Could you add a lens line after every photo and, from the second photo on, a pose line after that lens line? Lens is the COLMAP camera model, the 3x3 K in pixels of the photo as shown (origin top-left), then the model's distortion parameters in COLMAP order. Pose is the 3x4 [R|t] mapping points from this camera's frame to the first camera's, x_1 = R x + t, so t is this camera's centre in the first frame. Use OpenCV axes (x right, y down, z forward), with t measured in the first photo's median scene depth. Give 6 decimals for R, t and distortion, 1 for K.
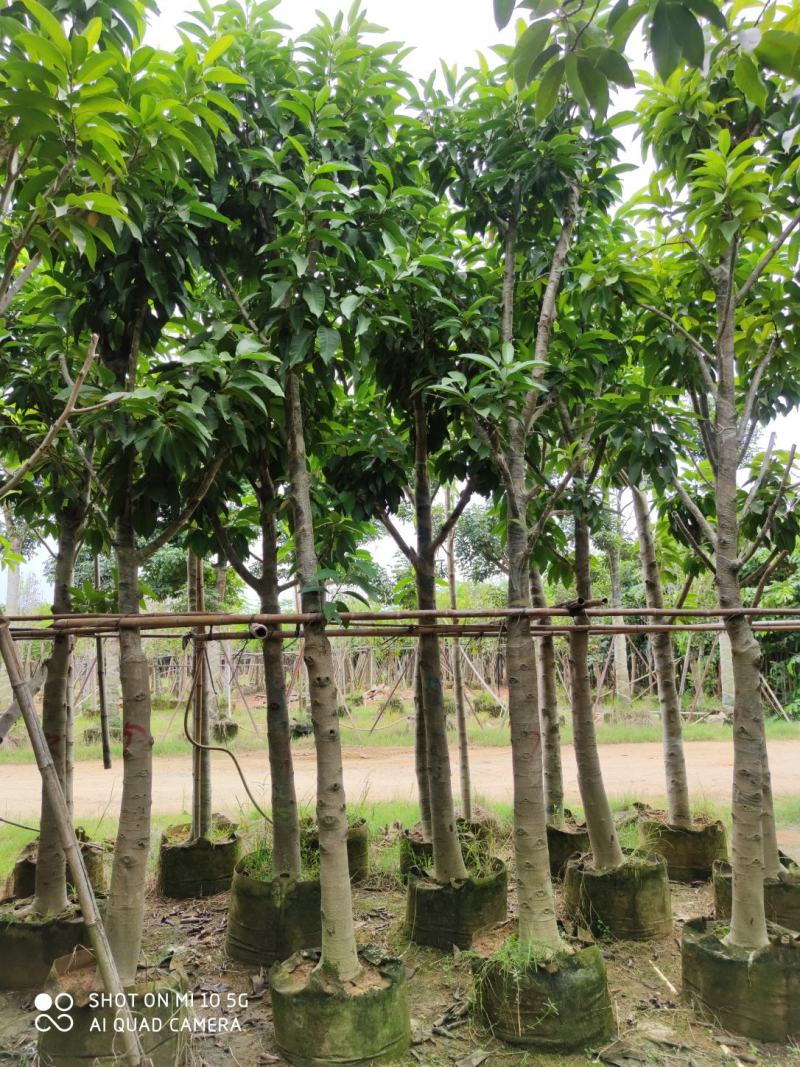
lens RADIAL K [[767.6, 0, 397.9], [0, 767.6, 531.7], [0, 0, 1]] dist [-0.004672, -0.002410]
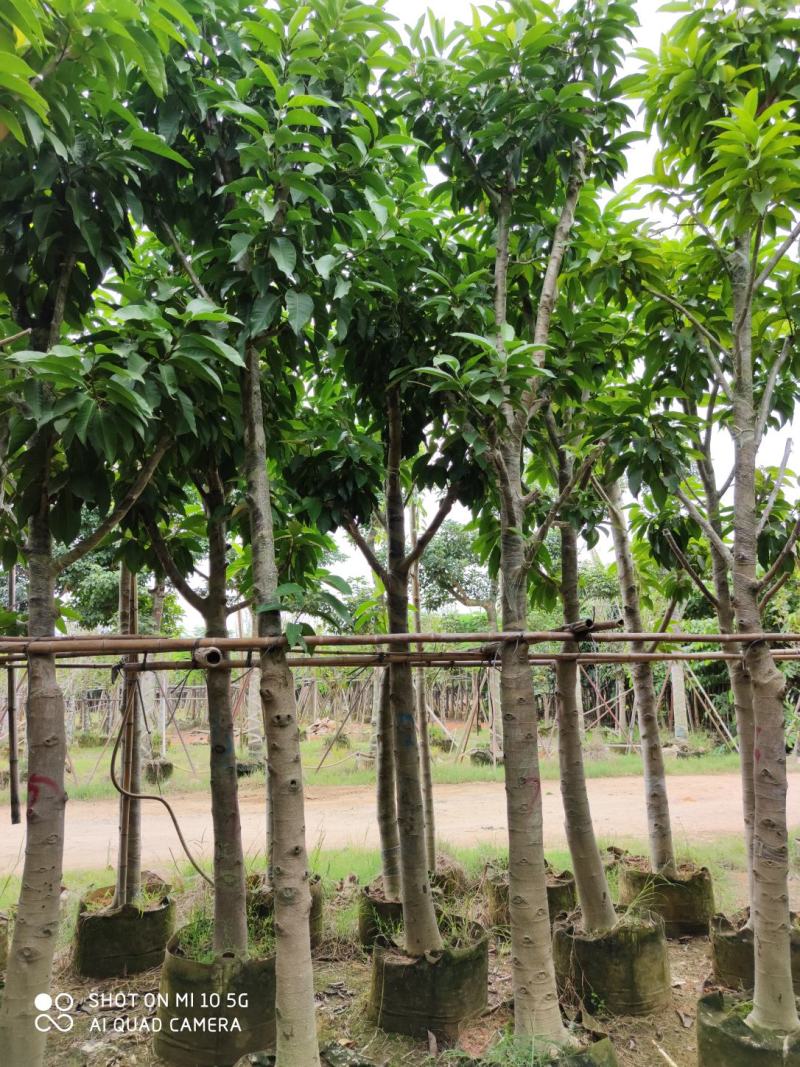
lens RADIAL K [[746.4, 0, 402.2], [0, 746.4, 535.0], [0, 0, 1]] dist [0.001655, -0.005157]
pose [[0.996032, 0.014680, 0.087772, -0.036621], [-0.011016, 0.999053, -0.042080, 0.024174], [-0.088307, 0.040946, 0.995251, 0.153764]]
